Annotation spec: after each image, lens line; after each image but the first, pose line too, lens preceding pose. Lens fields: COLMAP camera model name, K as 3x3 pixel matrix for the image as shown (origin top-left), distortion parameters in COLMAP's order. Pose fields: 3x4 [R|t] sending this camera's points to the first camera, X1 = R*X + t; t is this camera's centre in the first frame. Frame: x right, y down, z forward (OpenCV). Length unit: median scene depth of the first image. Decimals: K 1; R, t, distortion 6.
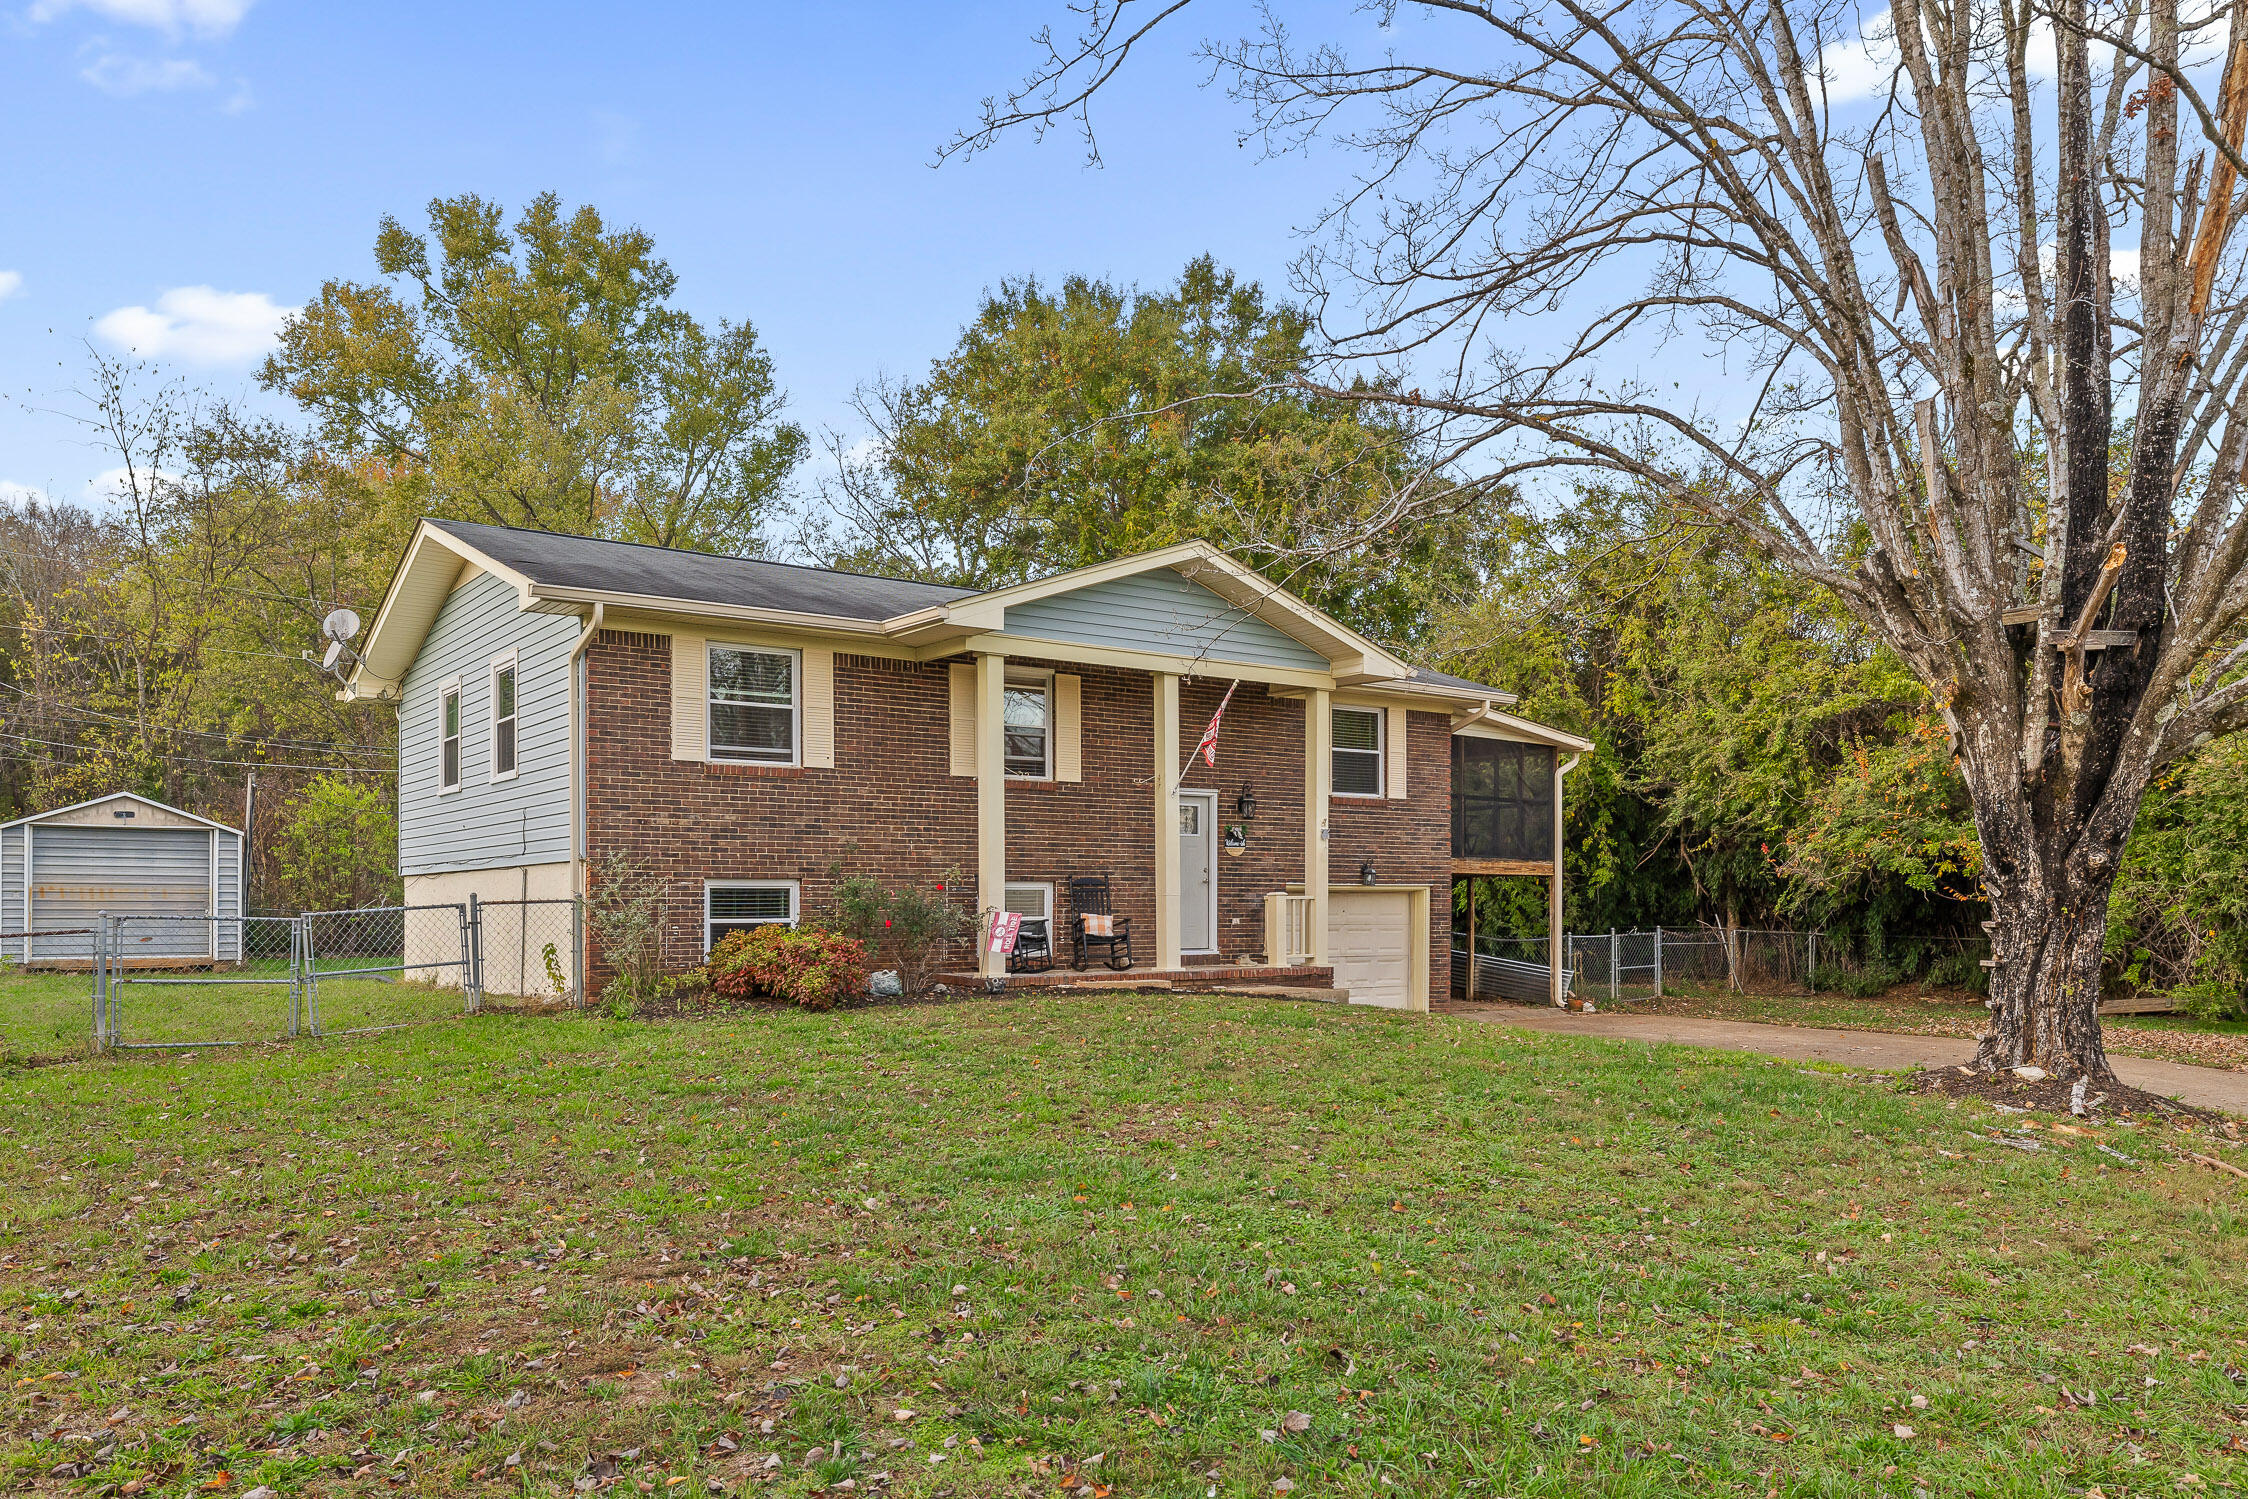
lens RADIAL K [[1607.8, 0, 1135.2], [0, 1607.8, 865.7], [0, 0, 1]] dist [0.001796, -0.002151]
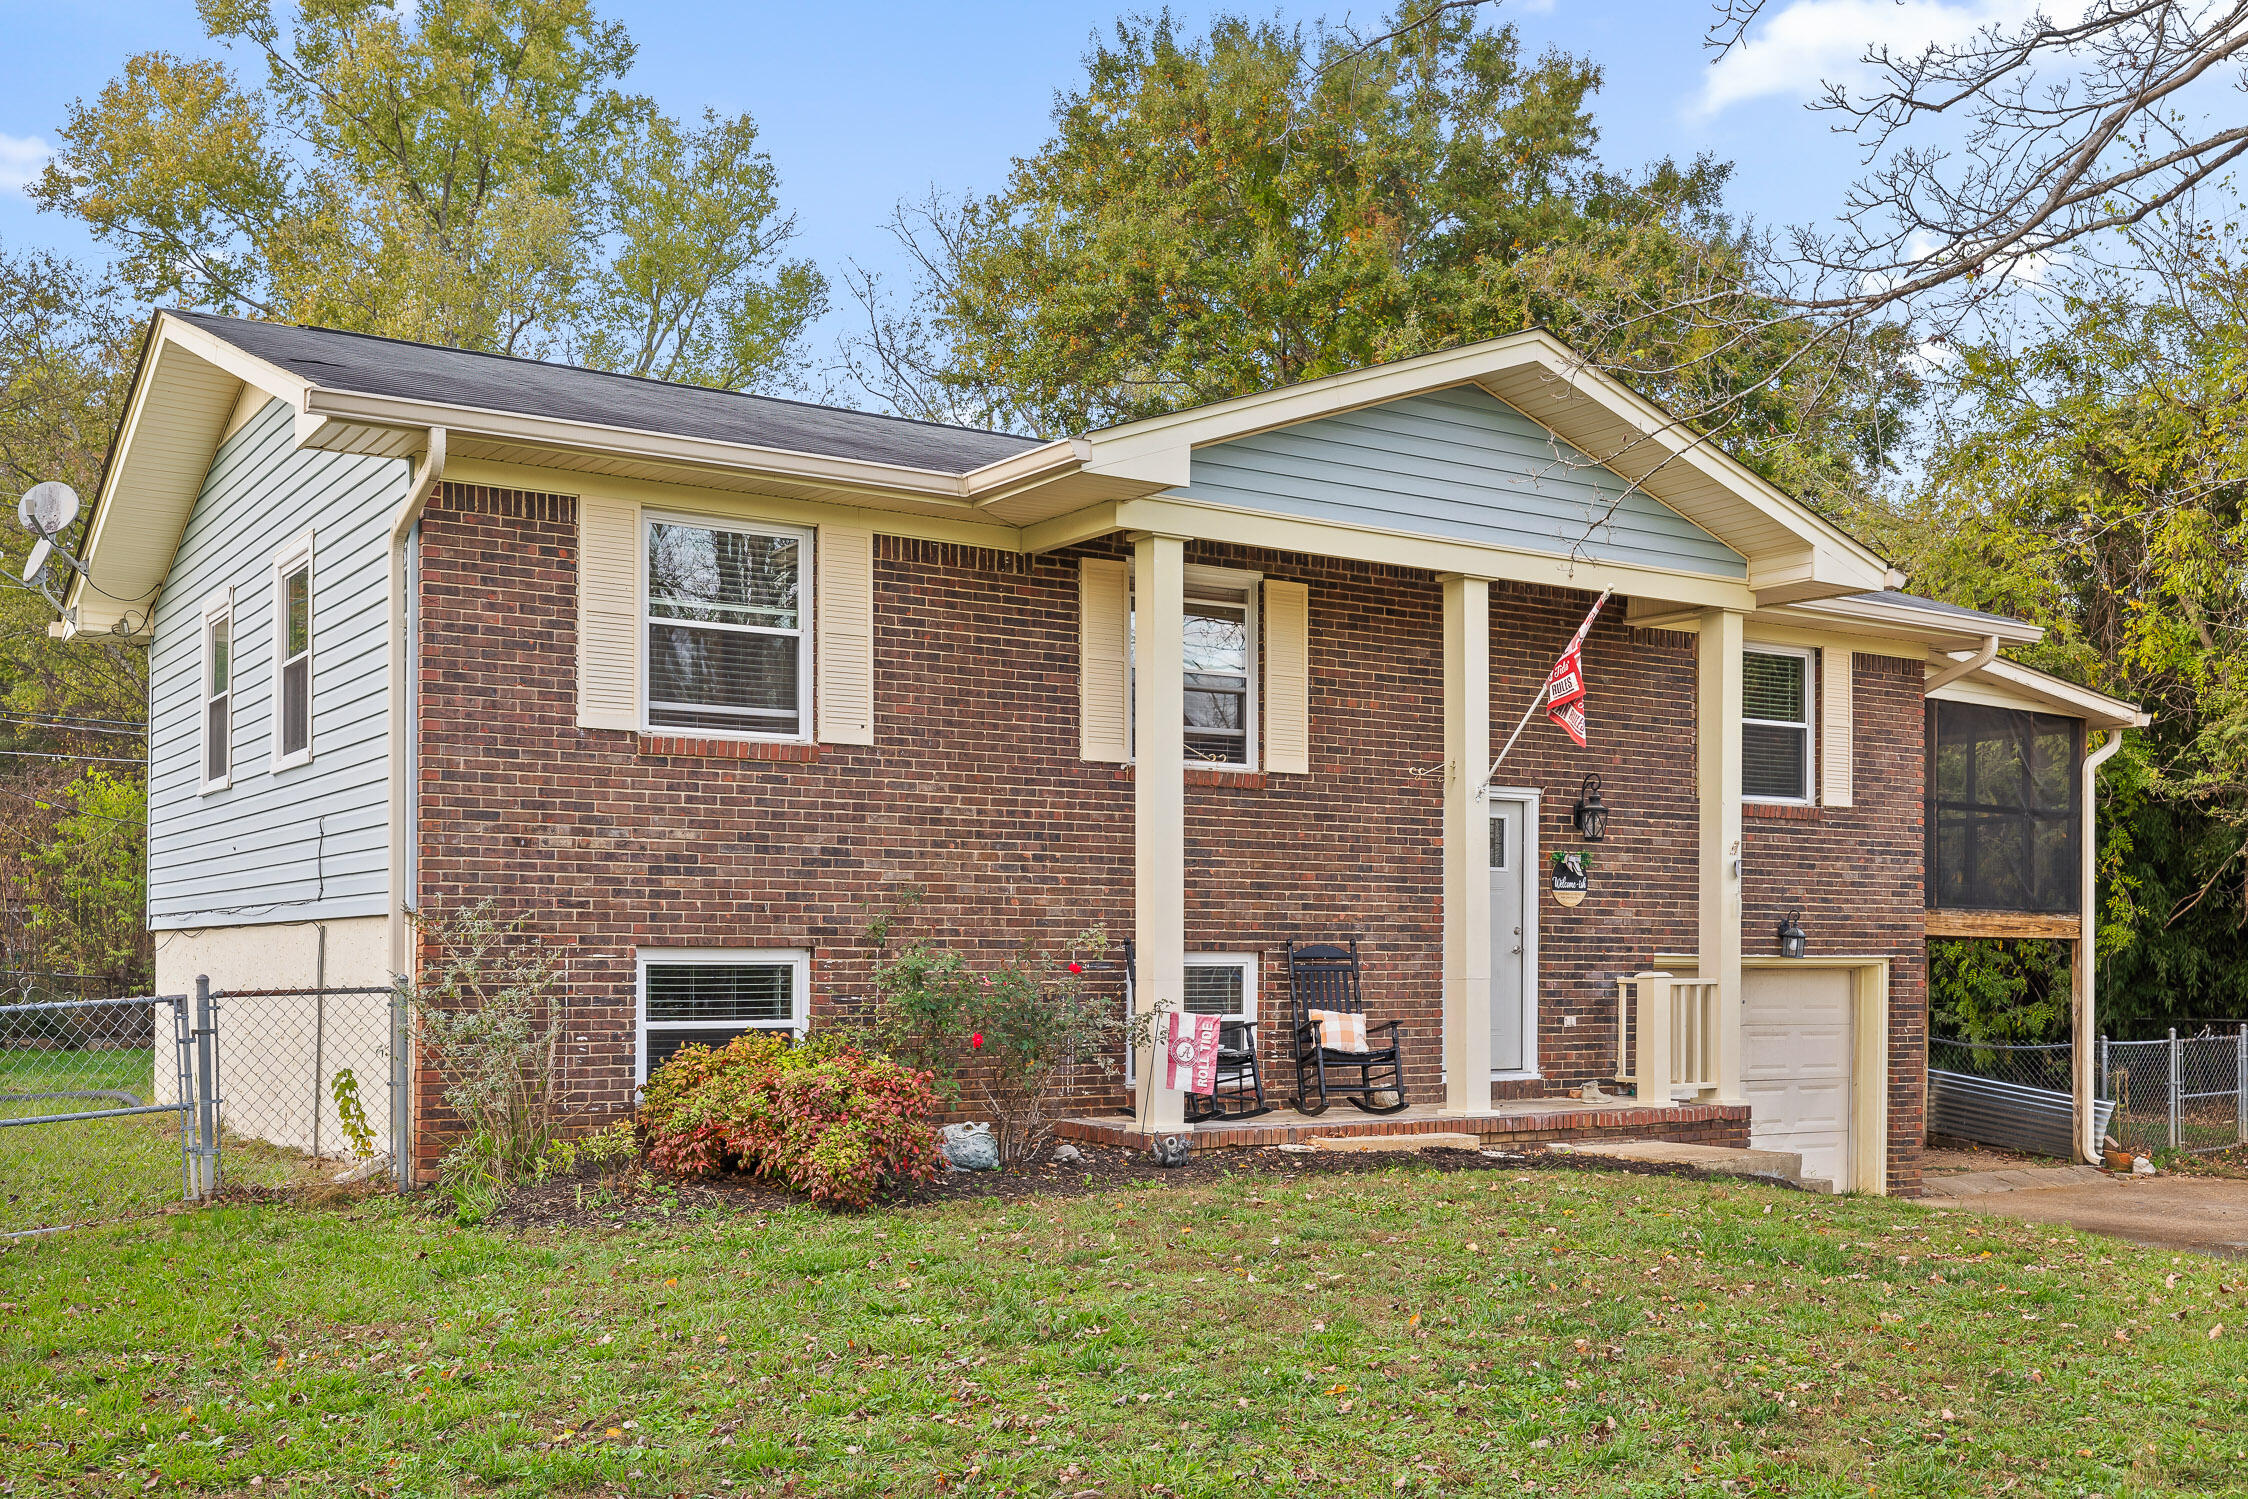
lens RADIAL K [[2186.2, 0, 1119.5], [0, 2186.2, 903.5], [0, 0, 1]] dist [-0.000866, 0.014365]
pose [[0.997882, 0.005394, -0.064826, -0.046369], [-0.005427, 0.999985, -0.000331, -0.005899], [0.064823, 0.000682, 0.997897, 0.220411]]
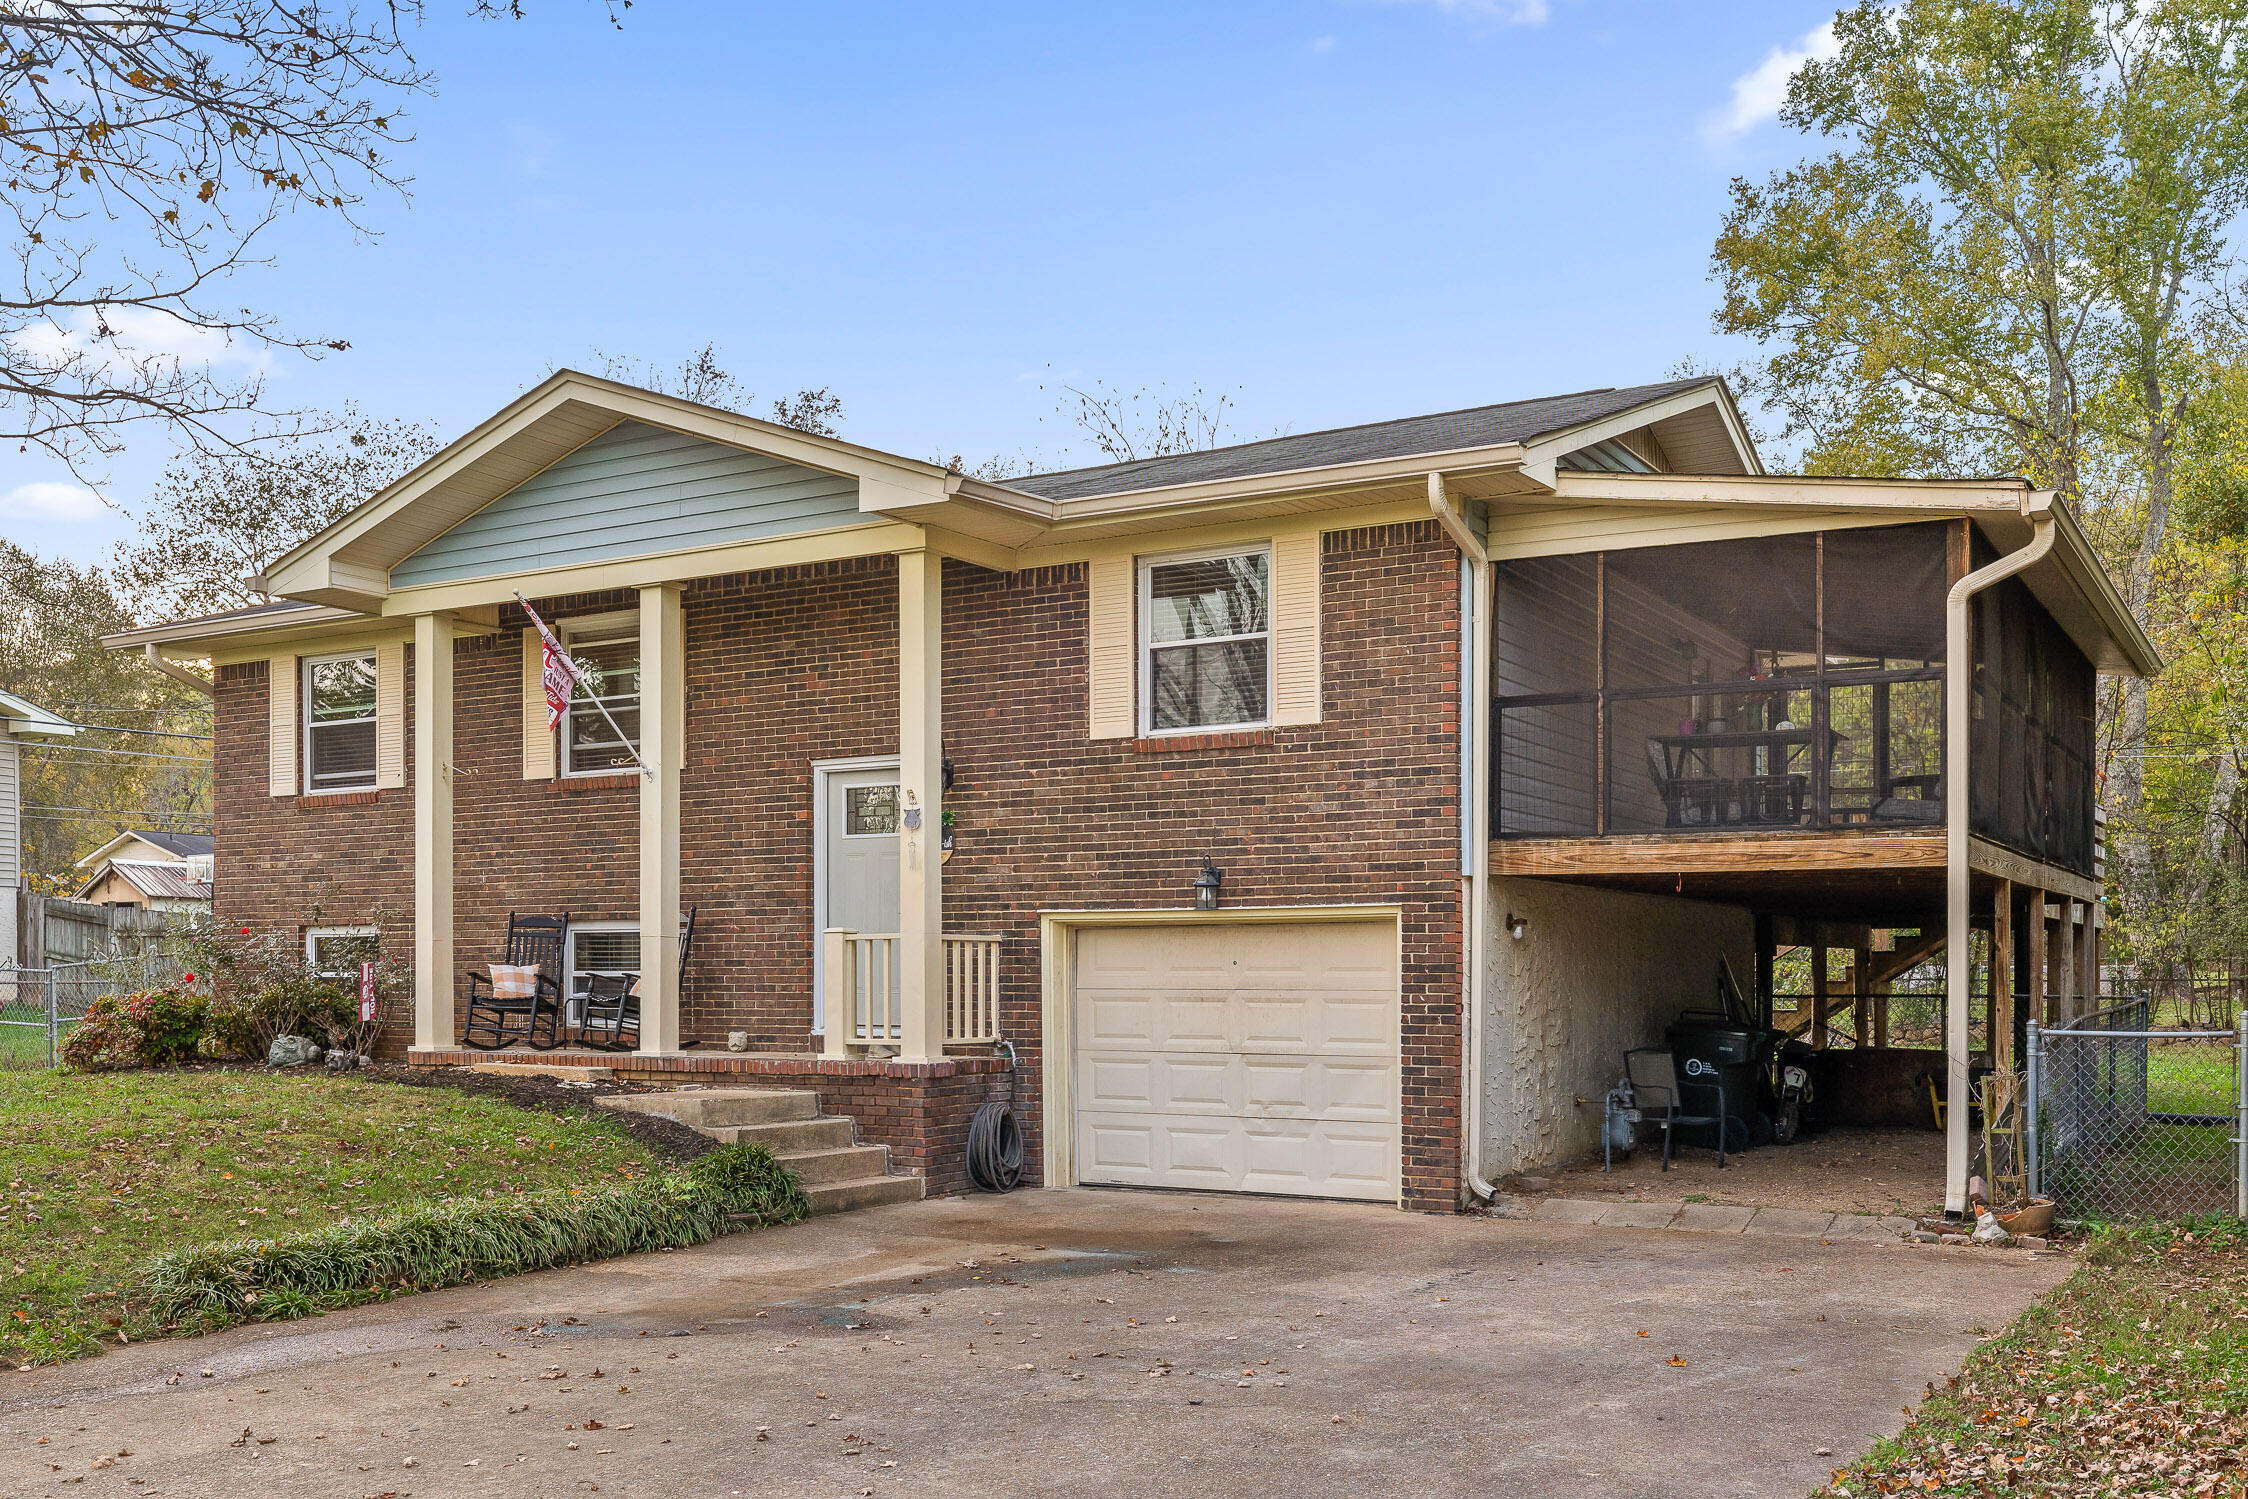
lens RADIAL K [[2204.2, 0, 1064.4], [0, 2204.2, 920.5], [0, 0, 1]] dist [-0.003590, -0.000328]
pose [[0.361482, -0.018095, -0.932204, 0.811235], [0.027980, 0.999572, -0.008553, 0.021315], [0.931959, -0.022991, 0.361833, 0.760270]]
